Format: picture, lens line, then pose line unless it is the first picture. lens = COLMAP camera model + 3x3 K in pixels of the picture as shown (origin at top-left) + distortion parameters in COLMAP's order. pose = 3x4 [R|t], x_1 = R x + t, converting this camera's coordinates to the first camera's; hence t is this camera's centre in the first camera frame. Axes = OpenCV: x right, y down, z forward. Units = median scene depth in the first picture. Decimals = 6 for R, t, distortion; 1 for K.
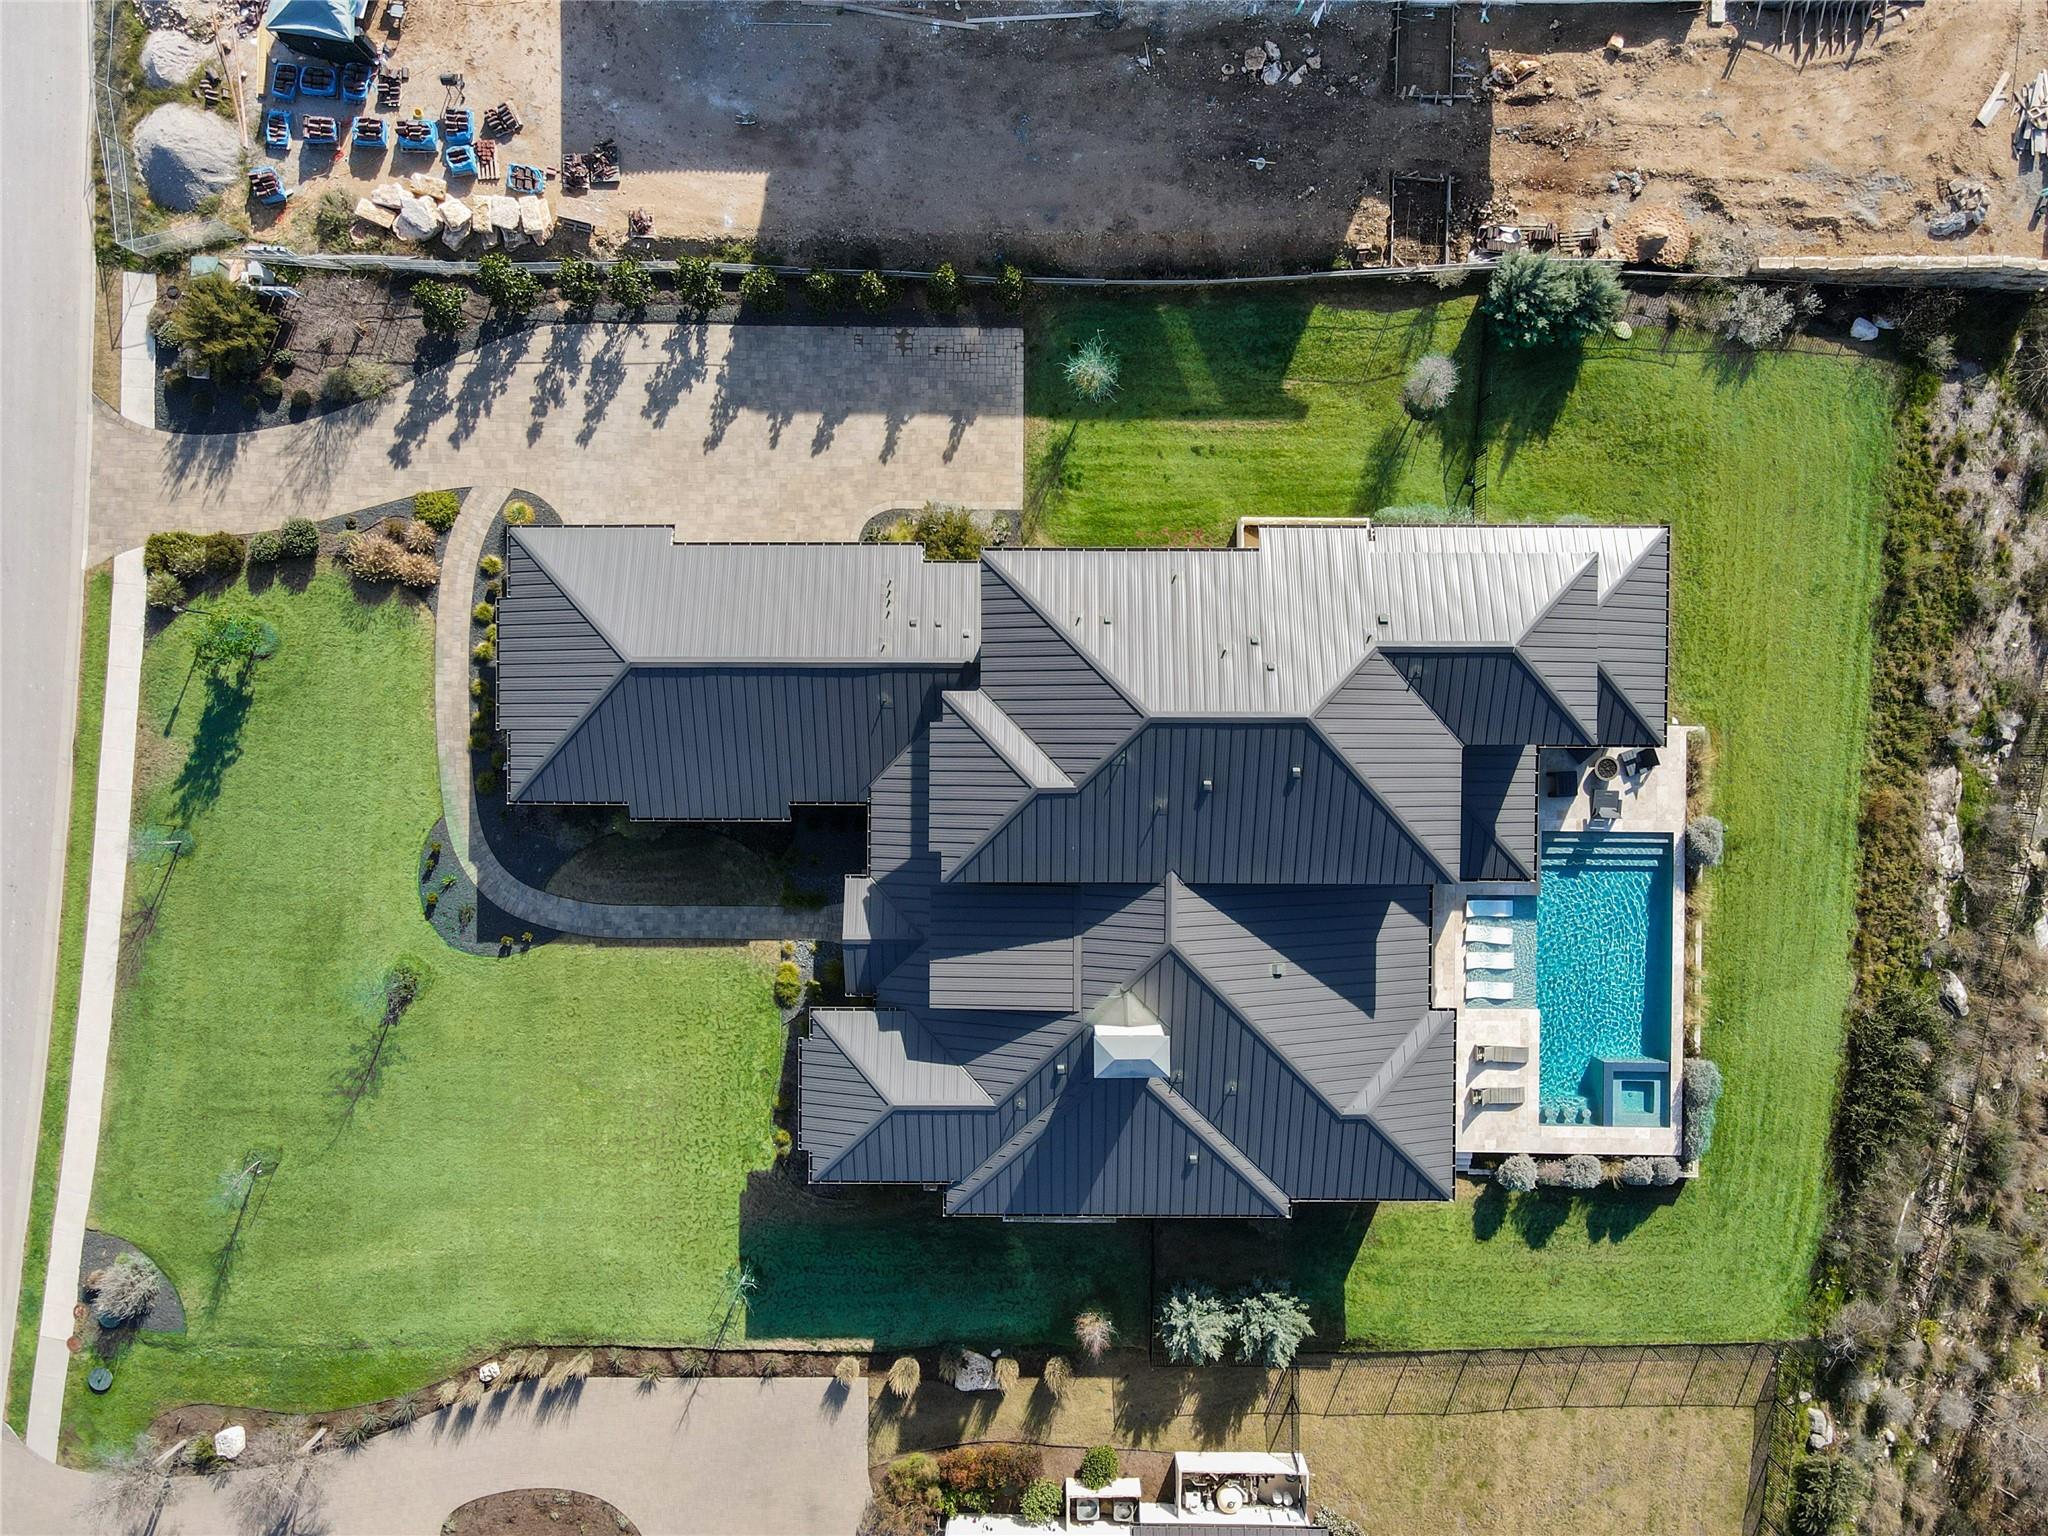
lens RADIAL K [[1502.0, 0, 1035.1], [0, 1502.0, 756.4], [0, 0, 1]] dist [0.004287, 0.034382]
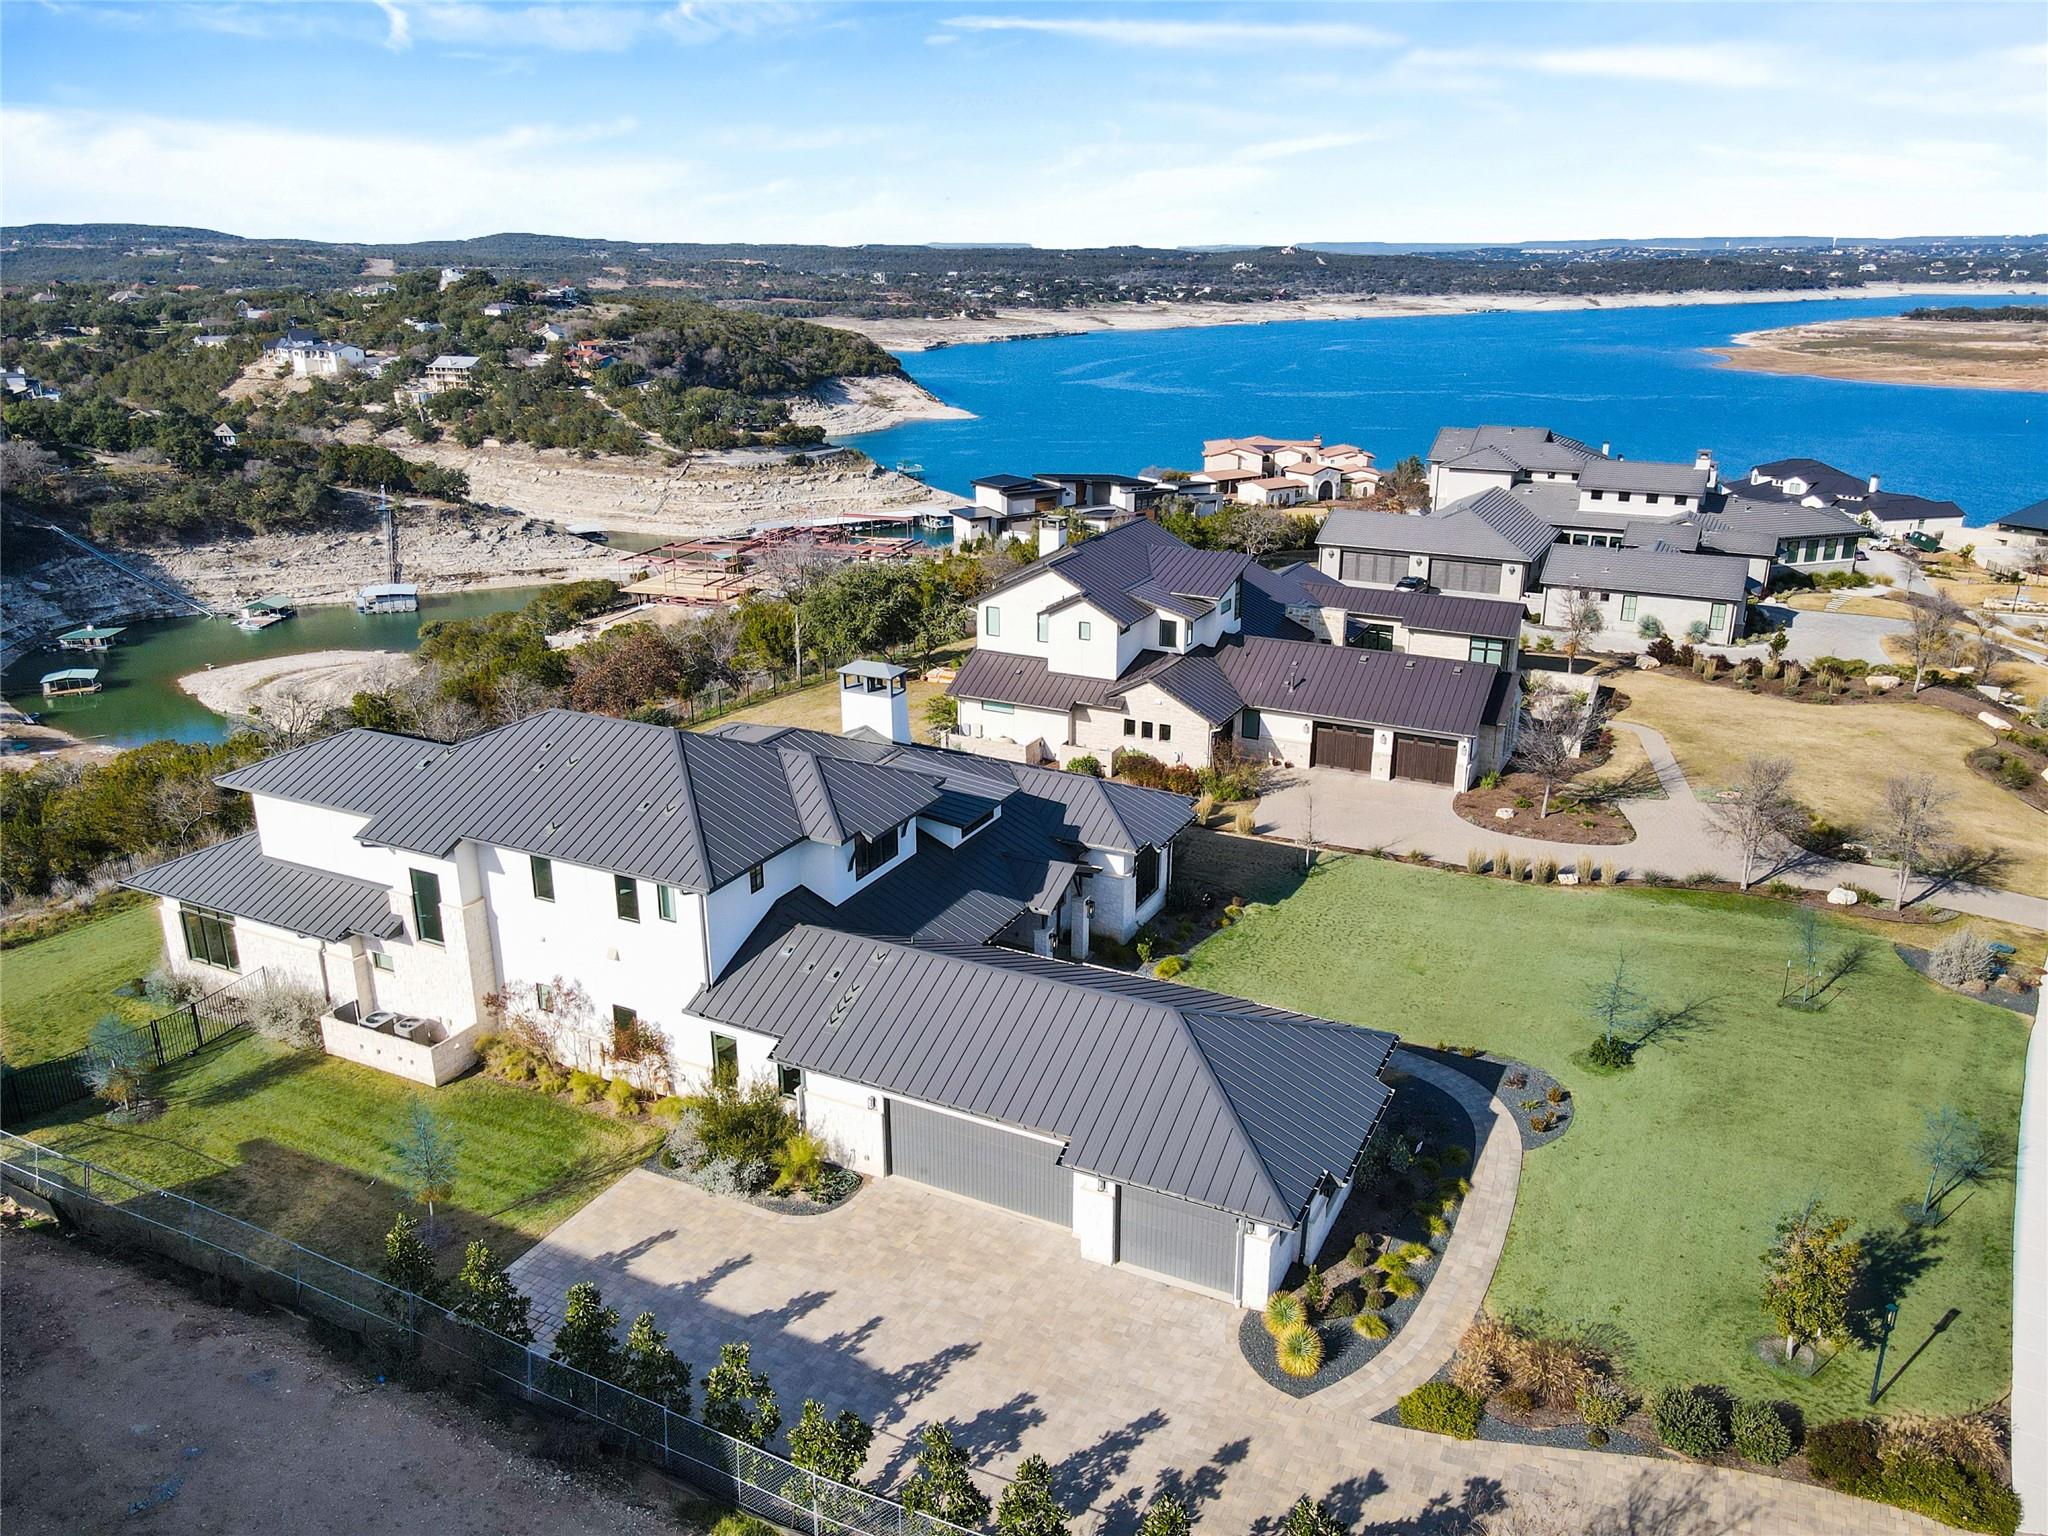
lens RADIAL K [[1502.0, 0, 1035.1], [0, 1502.0, 756.4], [0, 0, 1]] dist [0.004287, 0.034382]
pose [[-0.899902, -0.125114, 0.417758, -0.467609], [0.435312, -0.314947, 0.843393, -0.635578], [0.026051, 0.940827, 0.337885, 0.567521]]
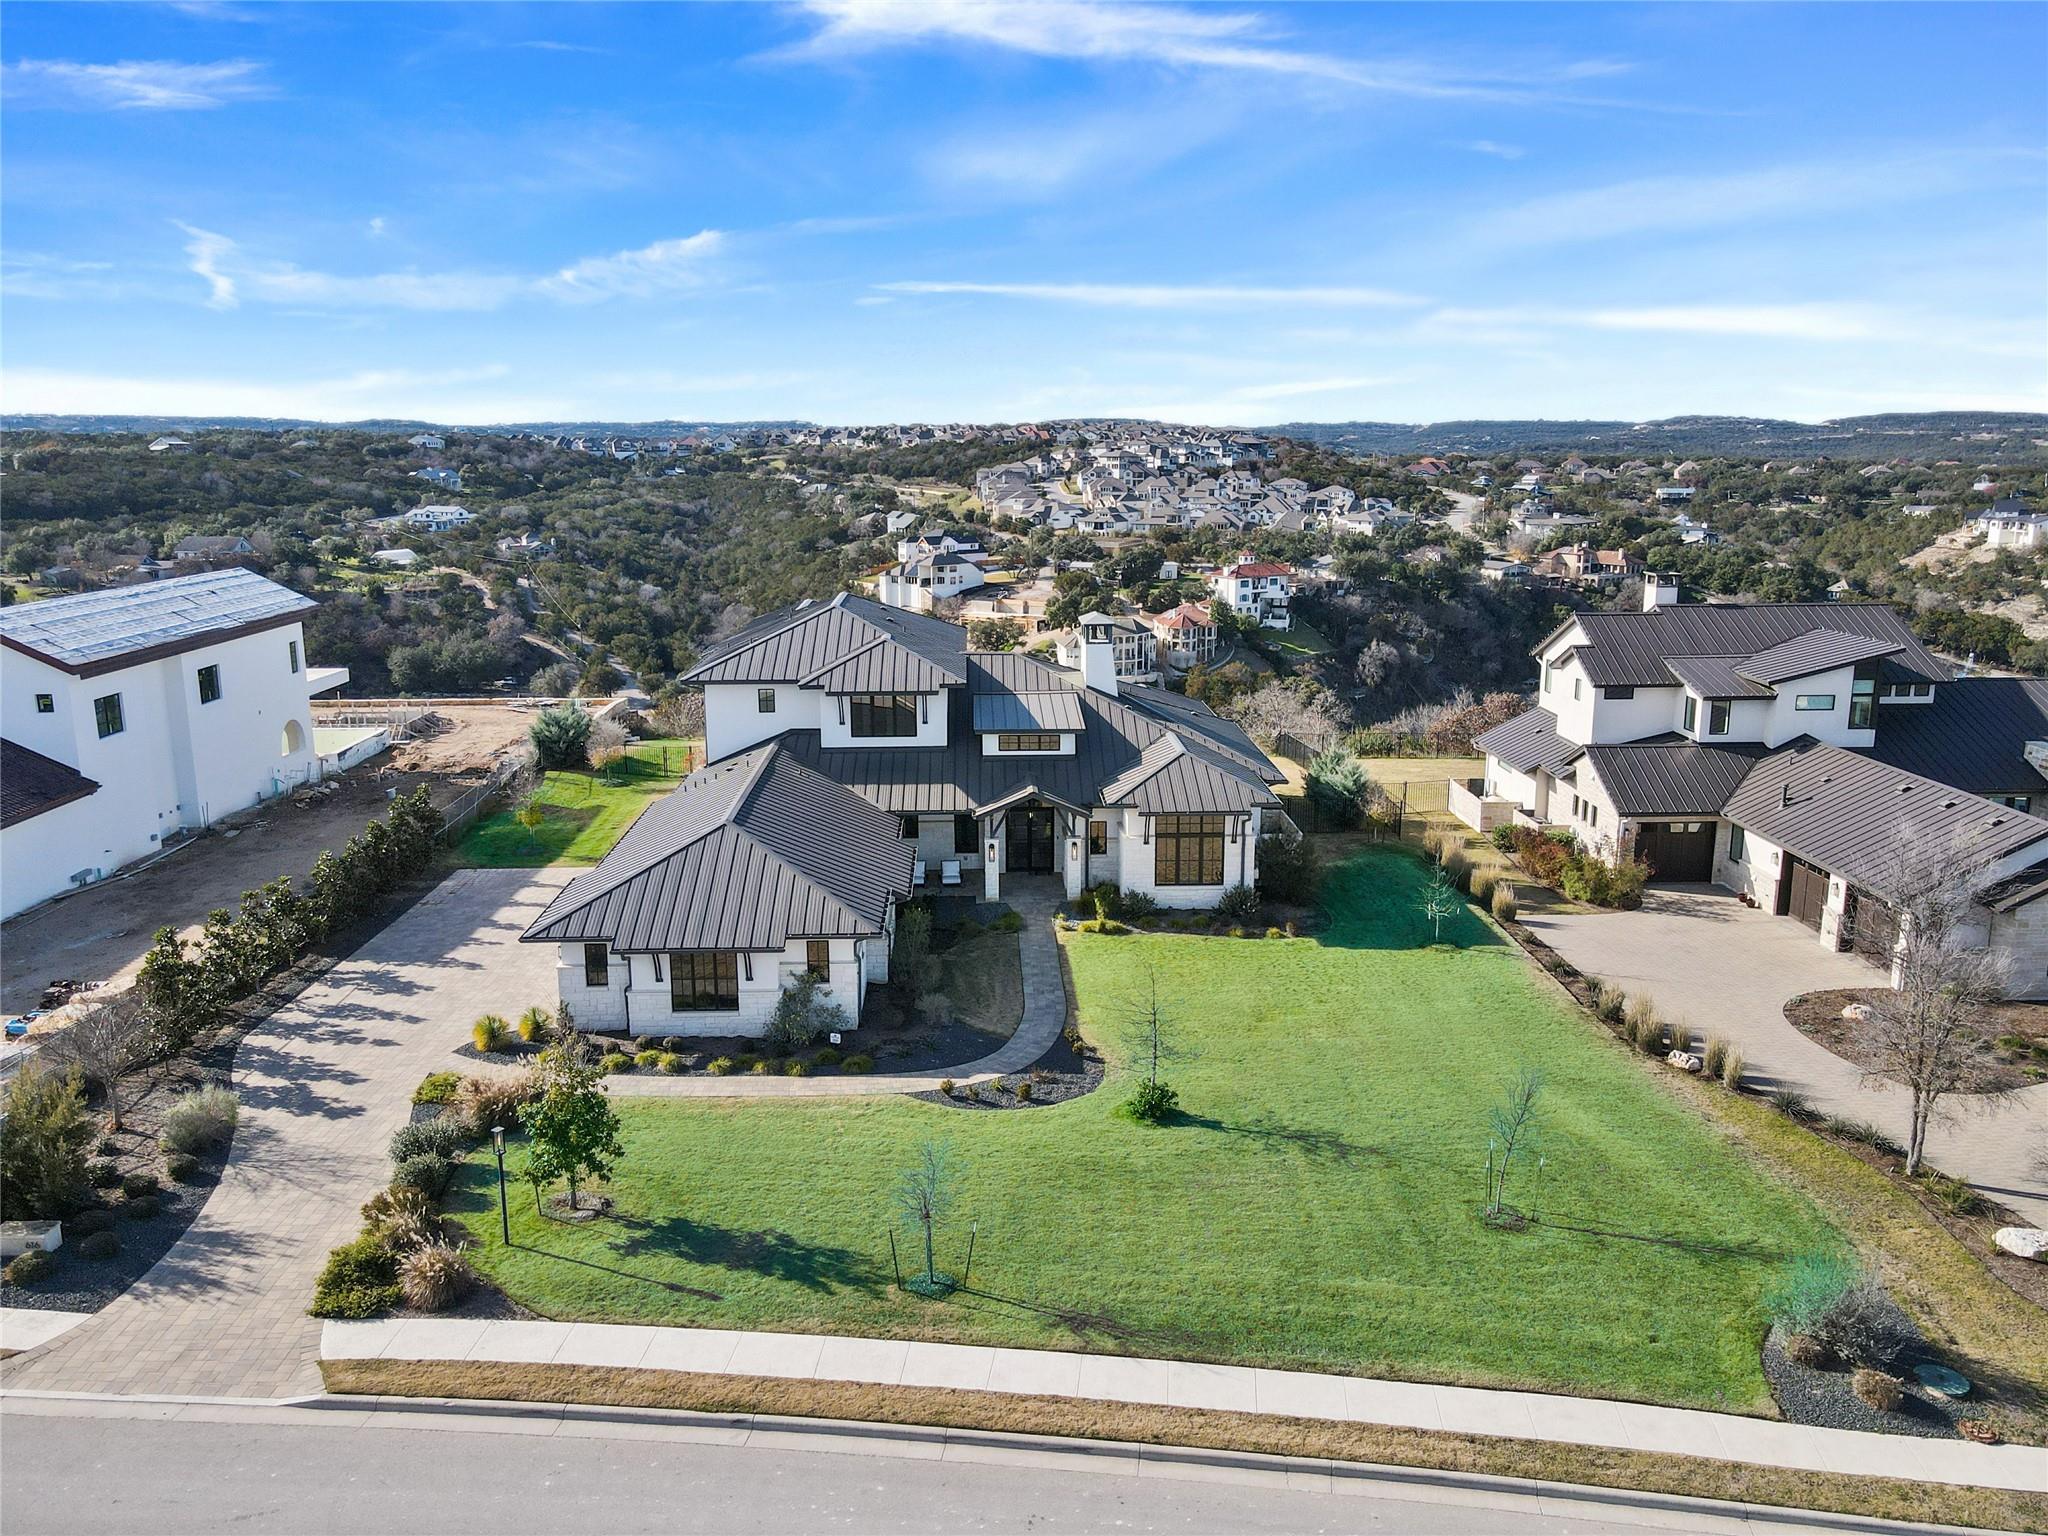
lens RADIAL K [[1502.0, 0, 1035.1], [0, 1502.0, 756.4], [0, 0, 1]] dist [0.004287, 0.034382]
pose [[-0.047787, -0.190396, 0.980544, -1.045161], [0.998321, -0.041263, 0.040642, 0.079472], [0.032722, 0.980840, 0.192048, 0.730834]]
